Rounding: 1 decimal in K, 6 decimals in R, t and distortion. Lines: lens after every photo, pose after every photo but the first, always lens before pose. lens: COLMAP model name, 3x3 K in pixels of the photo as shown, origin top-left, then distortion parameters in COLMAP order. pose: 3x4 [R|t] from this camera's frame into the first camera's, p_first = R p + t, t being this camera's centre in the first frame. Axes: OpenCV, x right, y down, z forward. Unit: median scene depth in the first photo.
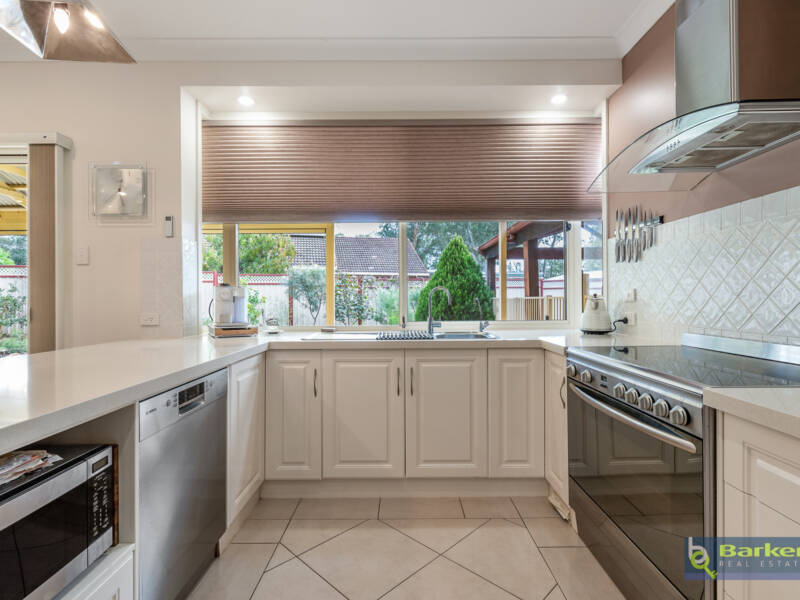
lens RADIAL K [[403.1, 0, 401.9], [0, 403.1, 298.4], [0, 0, 1]] dist [-0.001331, -0.000163]
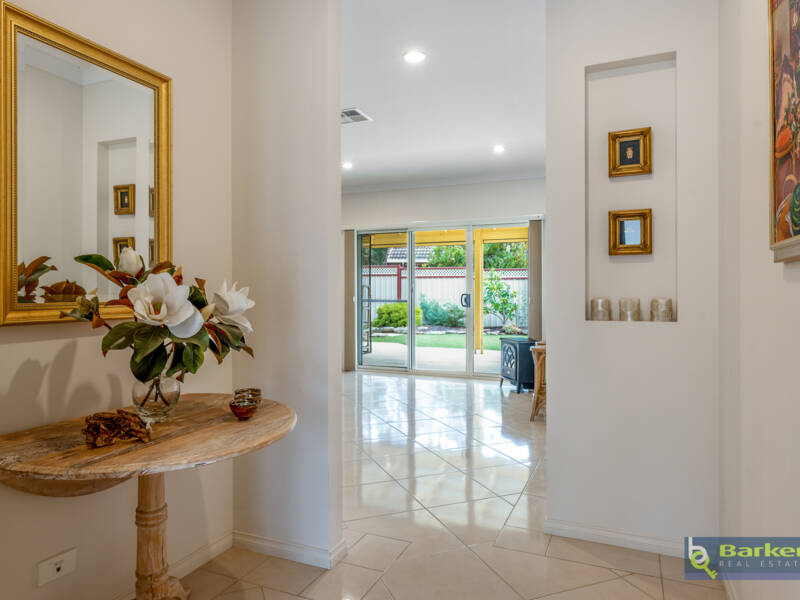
lens RADIAL K [[538.5, 0, 400.7], [0, 538.5, 296.3], [0, 0, 1]] dist [0.000359, 0.000086]
pose [[0.920820, 0.004138, -0.389967, -0.389804], [-0.002247, 0.999983, 0.005306, 0.010964], [0.389982, -0.004010, 0.920814, -1.752367]]
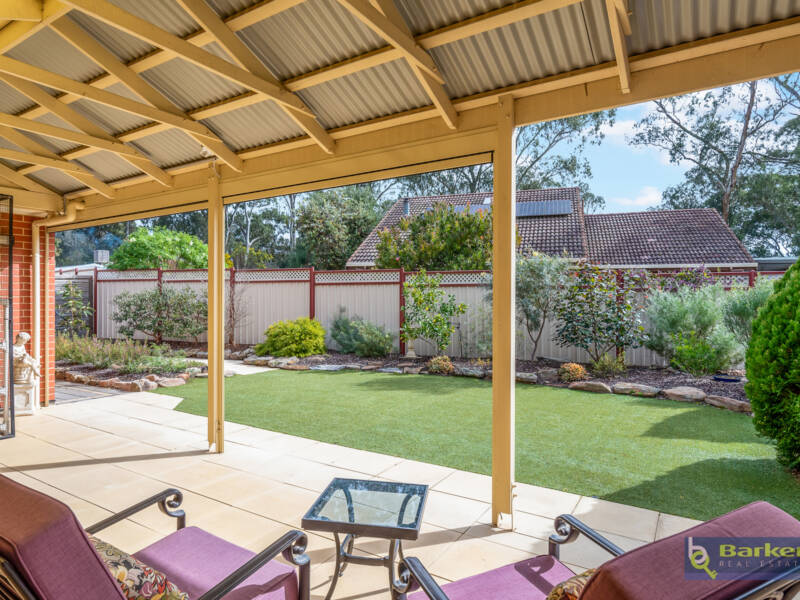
lens RADIAL K [[487.8, 0, 397.5], [0, 487.8, 297.2], [0, 0, 1]] dist [-0.004729, -0.000691]
pose [[0.849868, 0.002647, -0.526989, -0.030268], [-0.006131, 0.999969, -0.004865, -0.057260], [0.526960, 0.007365, 0.849858, 1.223950]]
